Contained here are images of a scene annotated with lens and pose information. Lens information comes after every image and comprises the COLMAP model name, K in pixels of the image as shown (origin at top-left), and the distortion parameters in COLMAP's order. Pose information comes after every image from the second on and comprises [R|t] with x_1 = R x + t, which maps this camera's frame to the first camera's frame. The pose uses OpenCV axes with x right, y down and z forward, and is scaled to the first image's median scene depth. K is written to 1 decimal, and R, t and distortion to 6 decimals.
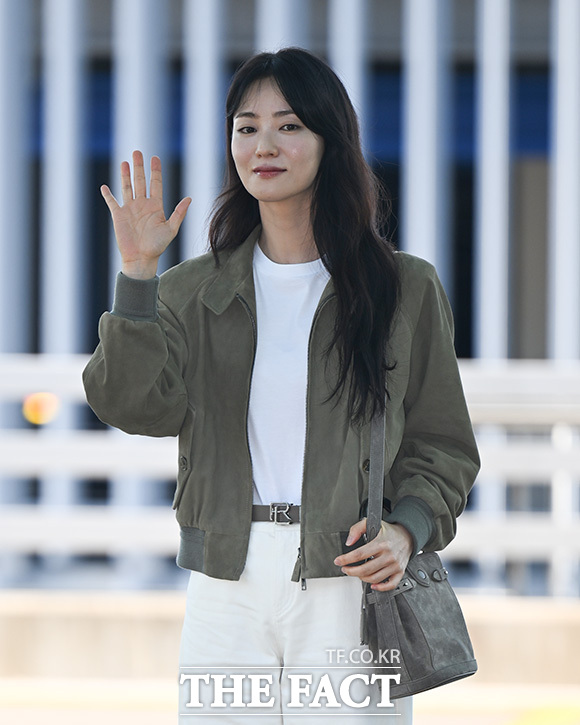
lens RADIAL K [[4093.5, 0, 290.0], [0, 4093.5, 362.5], [0, 0, 1]] dist [0.223314, 3.198217]
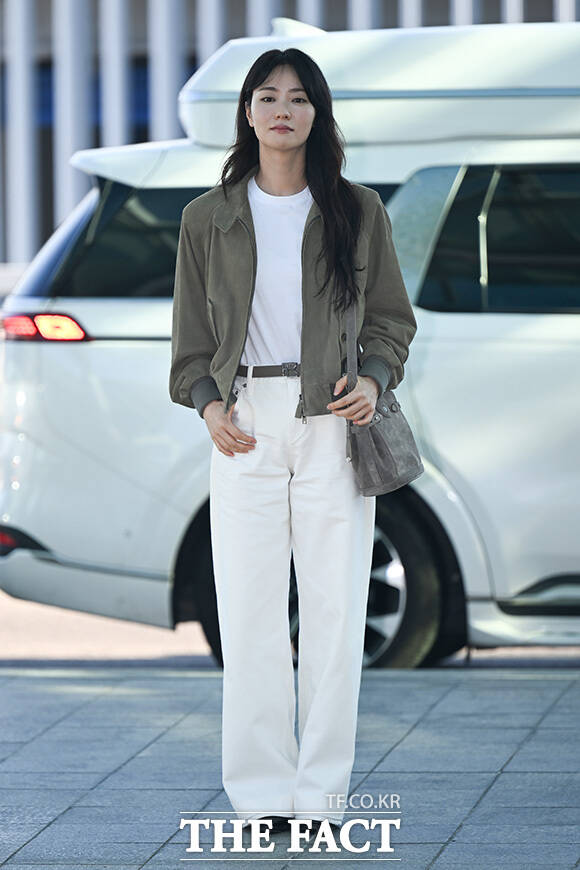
lens RADIAL K [[4504.6, 0, 290.0], [0, 4504.6, 435.0], [0, 0, 1]] dist [0.291593, 1.899015]
pose [[0.998887, -0.045853, -0.011063, 0.015267], [0.046095, 0.998679, 0.022716, 0.022500], [0.010006, -0.023201, 0.999681, -0.591819]]
